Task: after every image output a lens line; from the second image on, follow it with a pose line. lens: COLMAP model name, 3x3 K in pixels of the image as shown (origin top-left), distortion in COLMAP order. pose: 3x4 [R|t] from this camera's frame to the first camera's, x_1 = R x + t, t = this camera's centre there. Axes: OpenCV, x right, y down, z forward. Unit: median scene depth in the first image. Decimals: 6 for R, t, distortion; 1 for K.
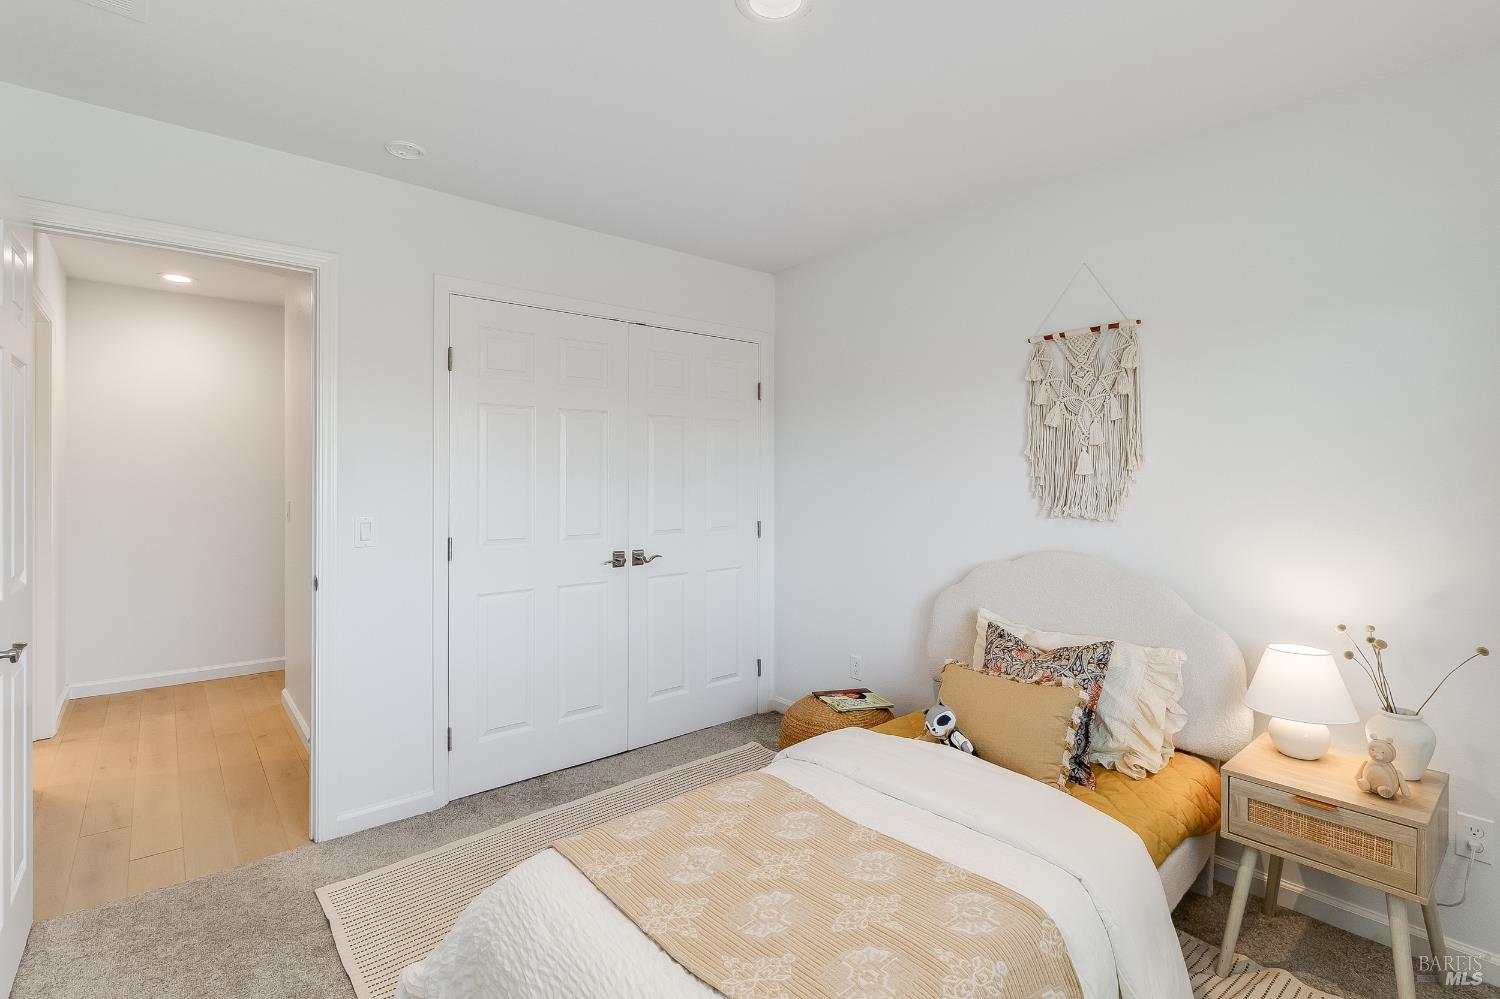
lens RADIAL K [[697.2, 0, 753.8], [0, 697.2, 486.6], [0, 0, 1]] dist [-0.012960, -0.000482]
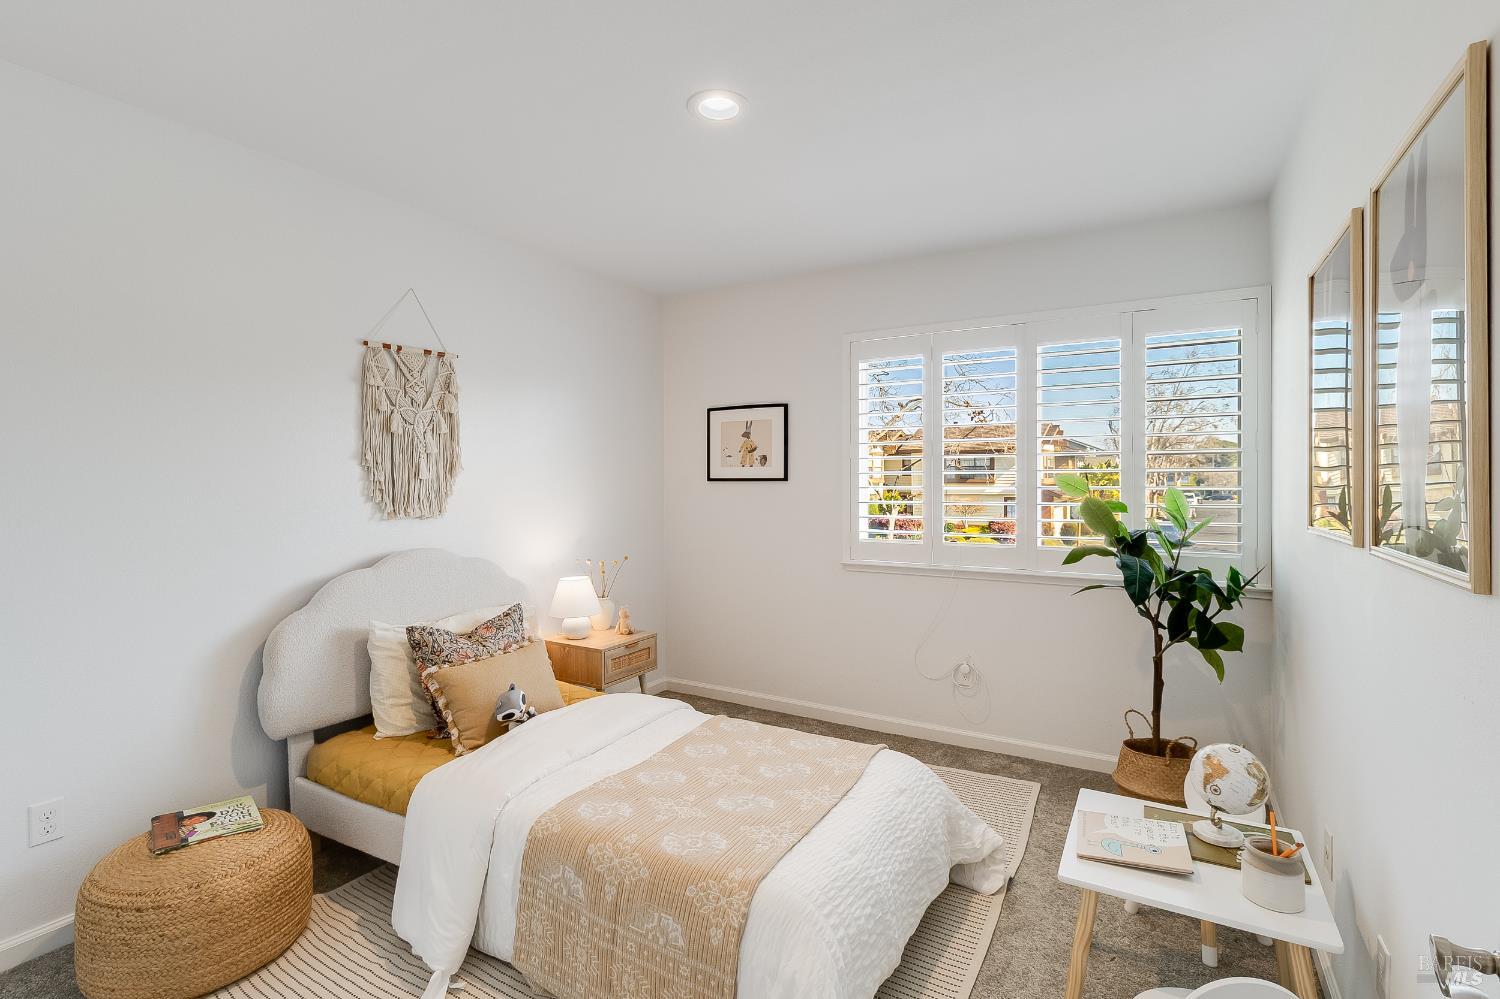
lens RADIAL K [[697.2, 0, 753.8], [0, 697.2, 486.6], [0, 0, 1]] dist [-0.012960, -0.000482]
pose [[-0.333782, -0.010629, 0.942590, -0.776198], [0.018556, 0.999669, 0.017844, -0.014815], [-0.942468, 0.023447, -0.333474, 0.879852]]
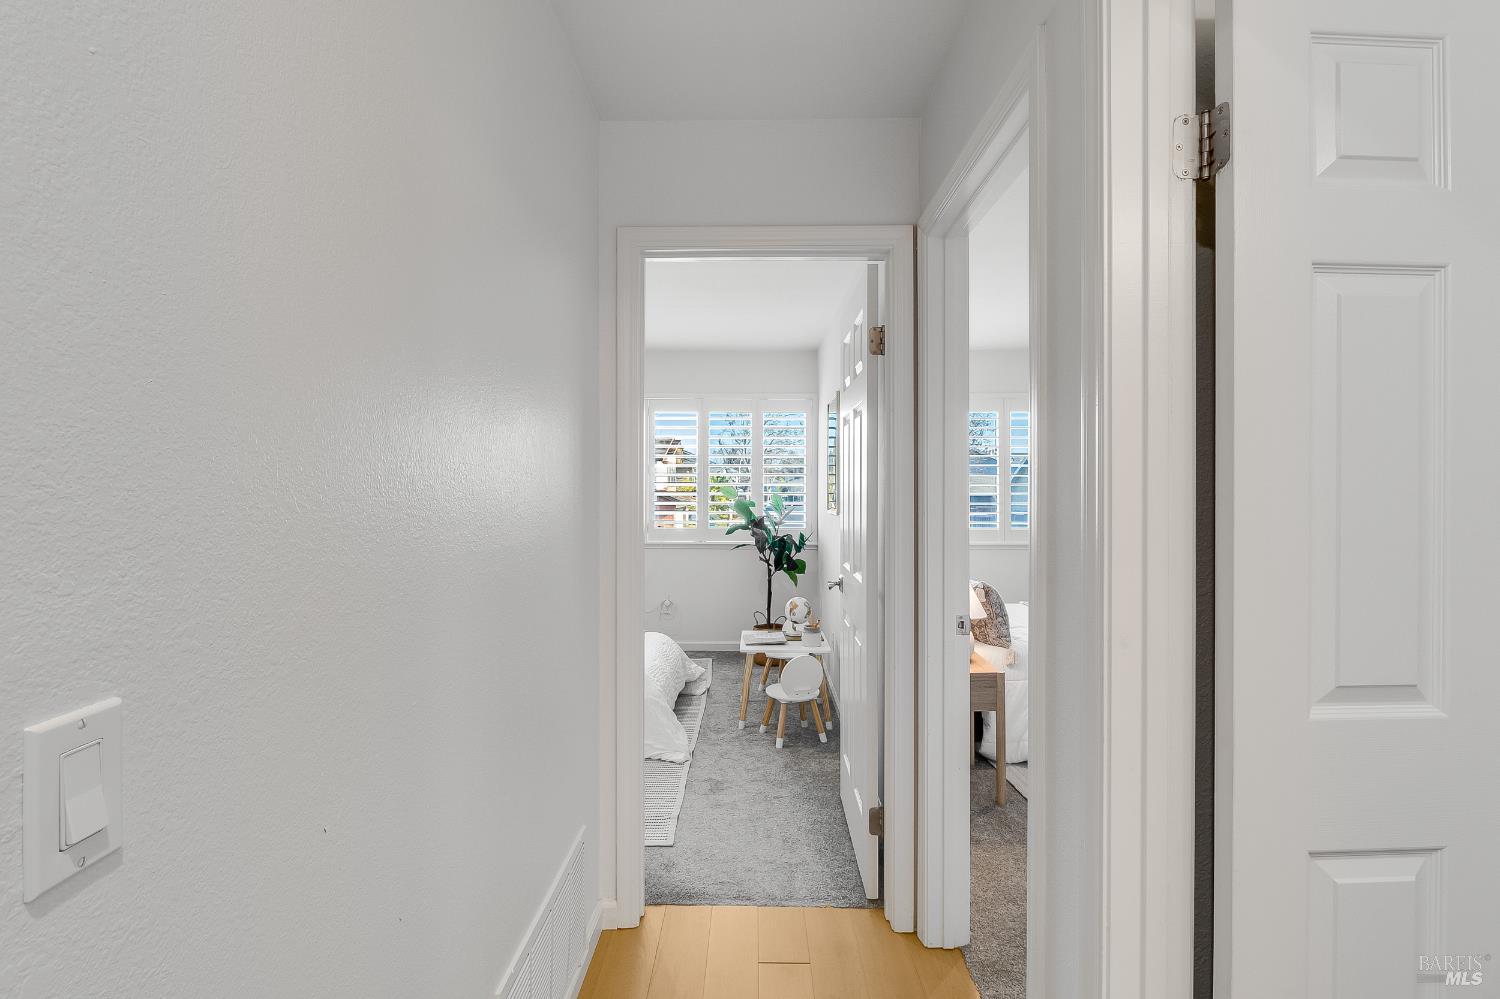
lens RADIAL K [[704.9, 0, 761.8], [0, 704.9, 478.9], [0, 0, 1]] dist [-0.003456, -0.000986]
pose [[-0.770505, 0.001352, 0.637433, -1.165620], [0.002940, 0.999995, 0.001433, -0.026791], [-0.637428, 0.002978, -0.770504, 1.393724]]
